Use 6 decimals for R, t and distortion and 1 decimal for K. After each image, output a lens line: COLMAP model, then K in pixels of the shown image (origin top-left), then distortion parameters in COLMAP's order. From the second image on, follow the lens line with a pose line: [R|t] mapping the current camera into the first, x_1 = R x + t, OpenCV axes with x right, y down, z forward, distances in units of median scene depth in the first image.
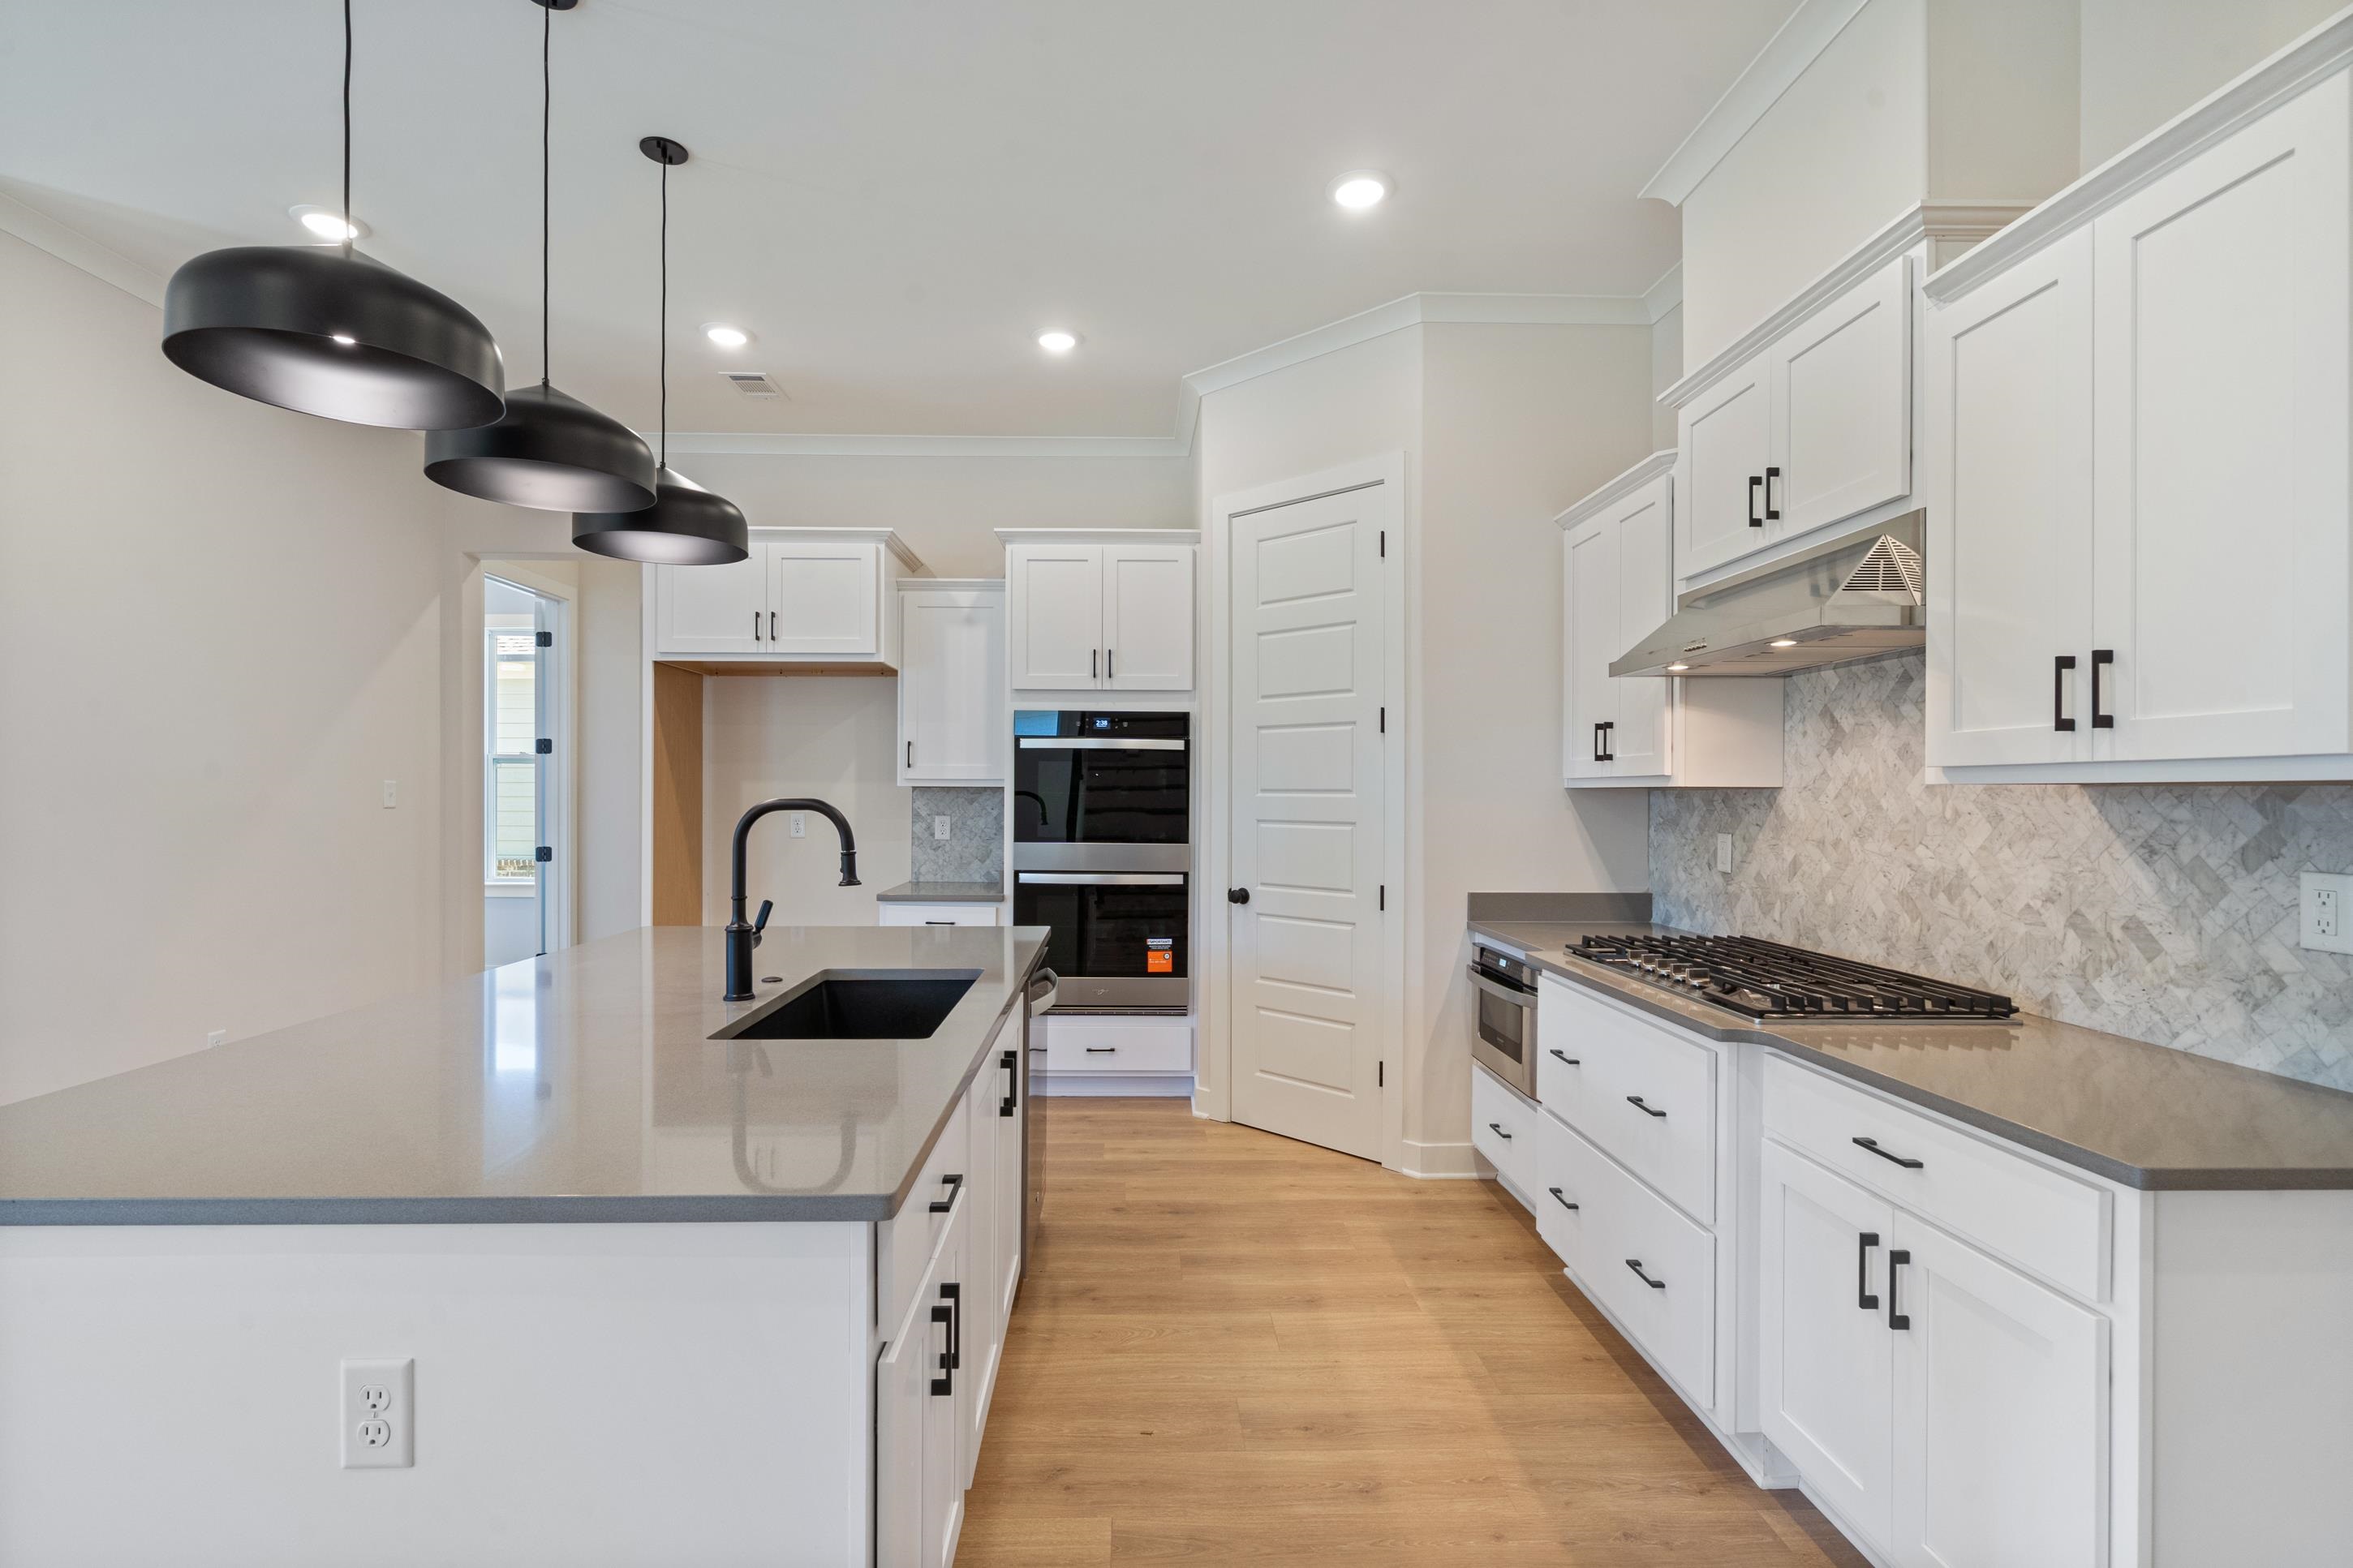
lens RADIAL K [[1060.0, 0, 1176.5], [0, 1060.0, 784.0], [0, 0, 1]] dist [0.001198, 0.000460]
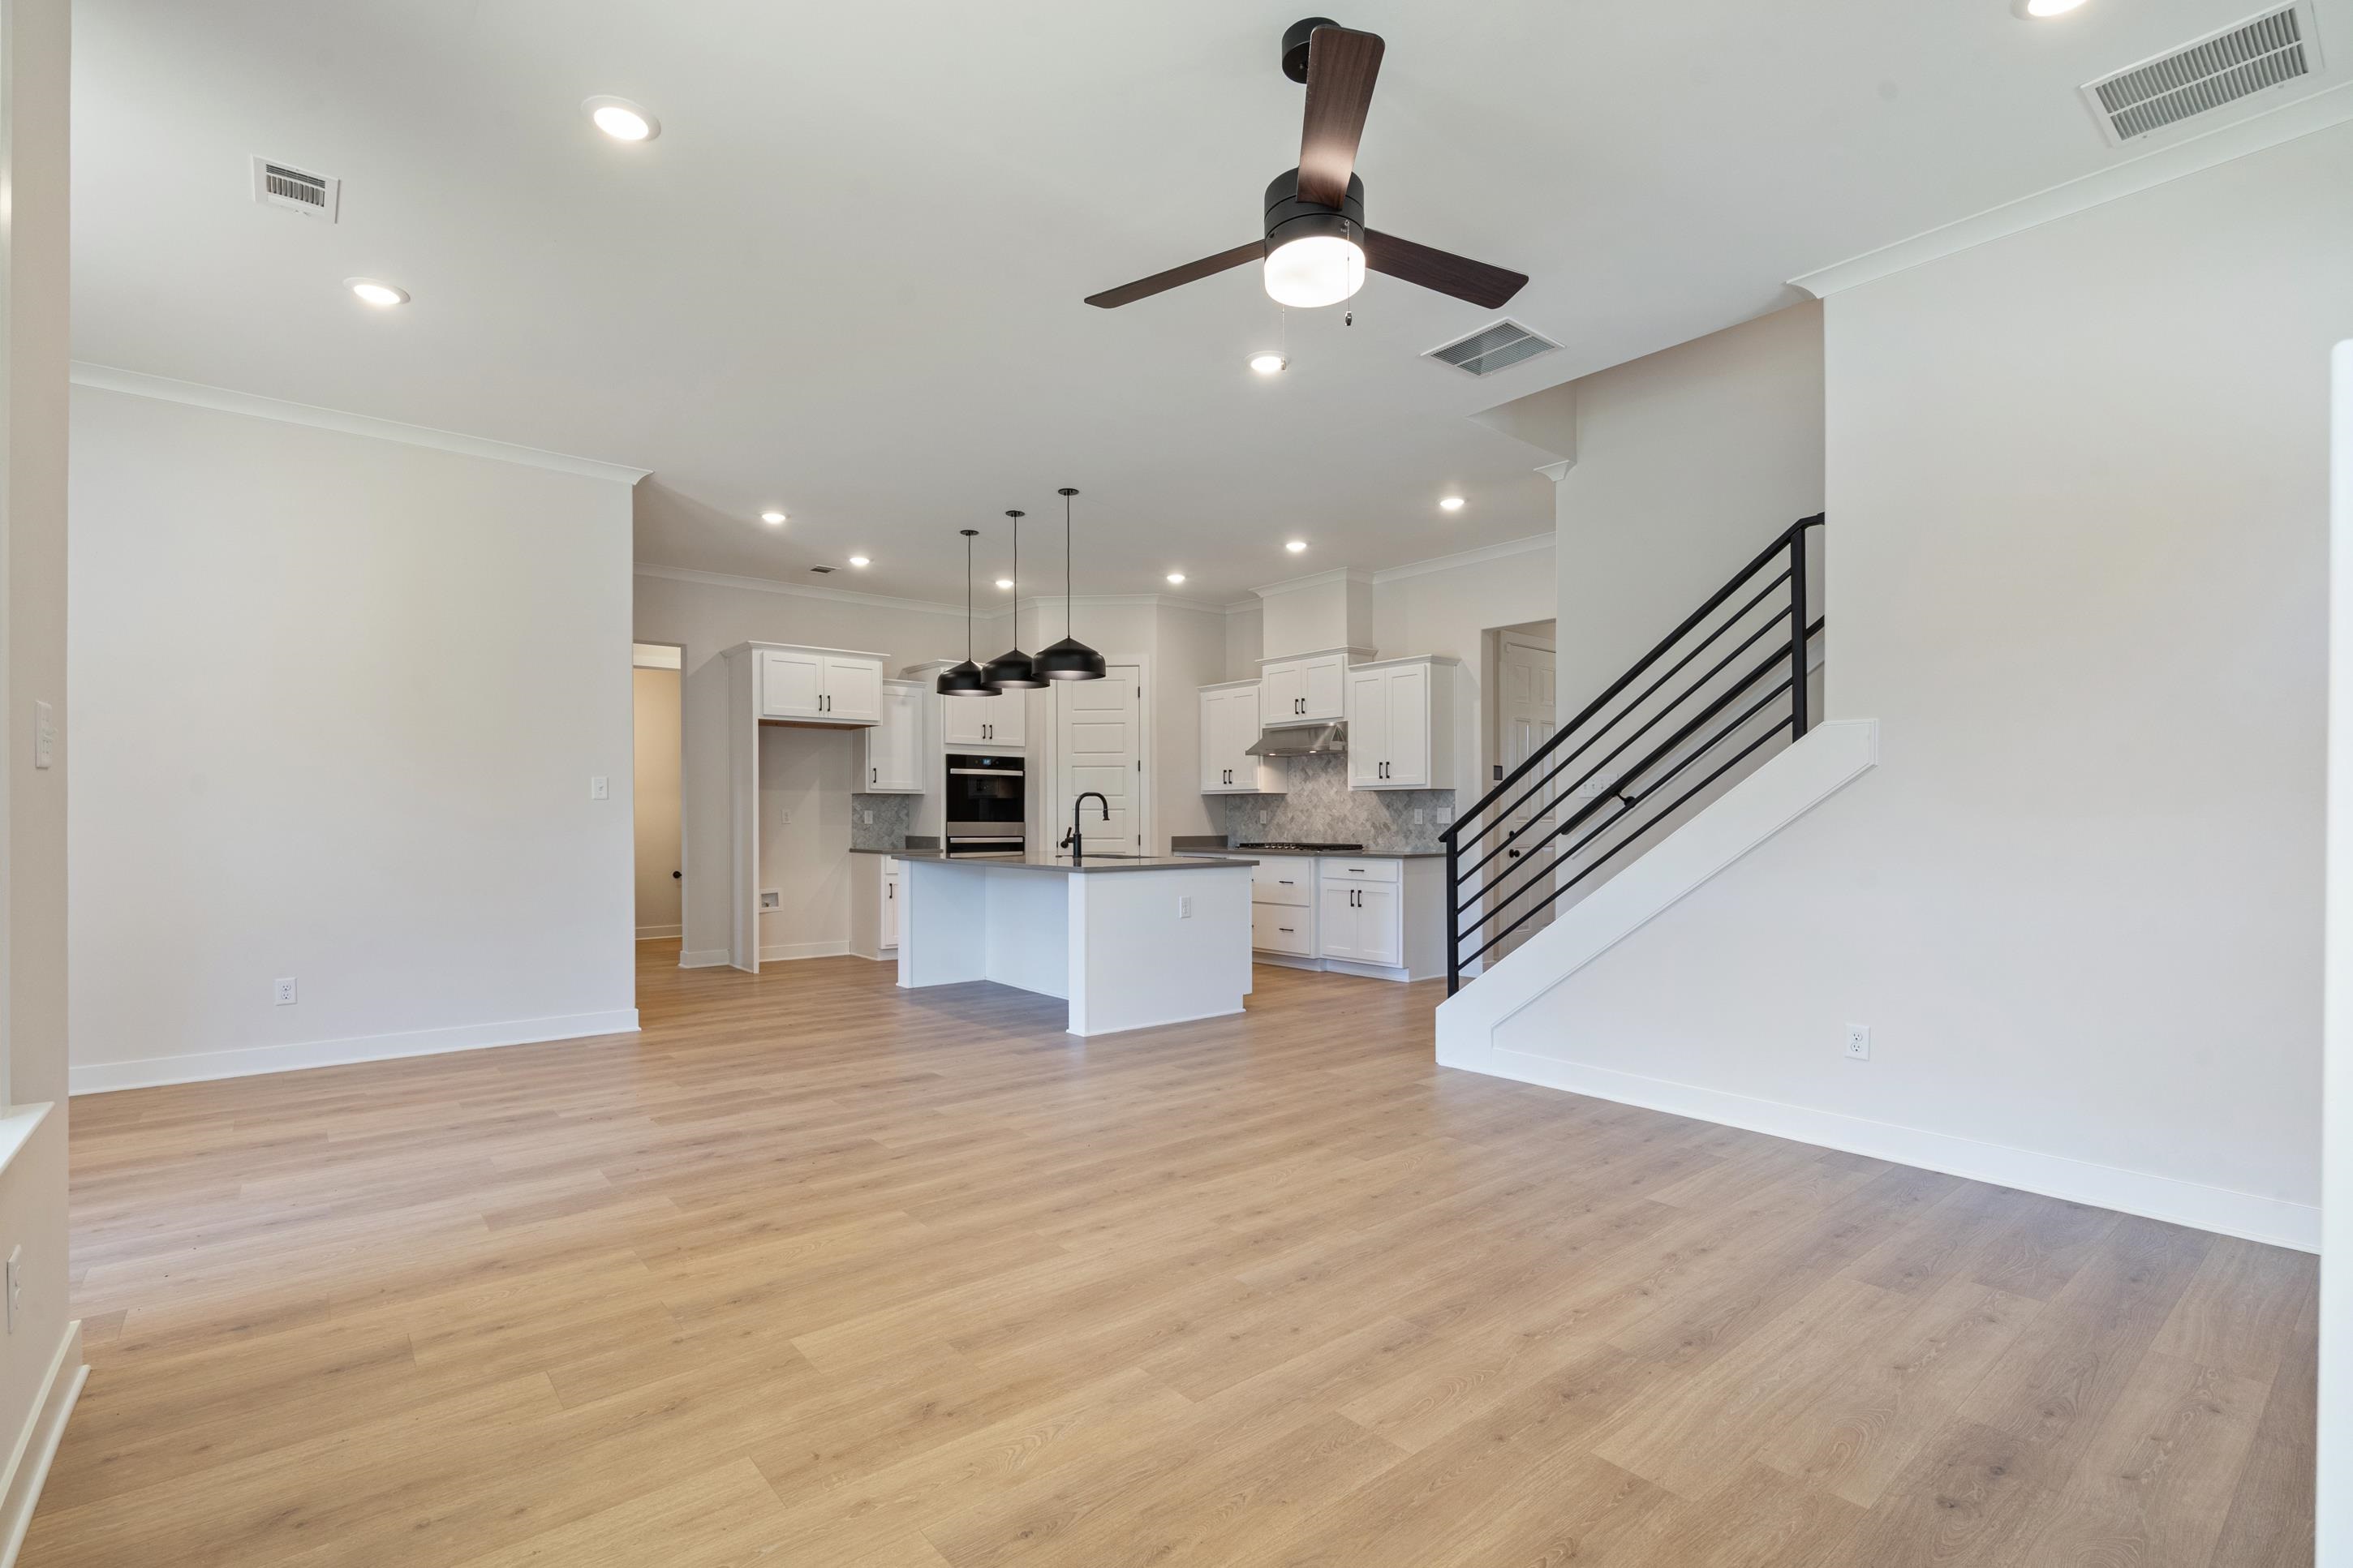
lens RADIAL K [[1083.7, 0, 1176.5], [0, 1083.7, 784.0], [0, 0, 1]] dist [-0.001659, 0.000892]
pose [[0.779021, 0.013713, 0.626848, -1.676031], [0.000489, 0.999747, -0.022479, 0.047263], [-0.626998, 0.017818, 0.778817, -1.260331]]
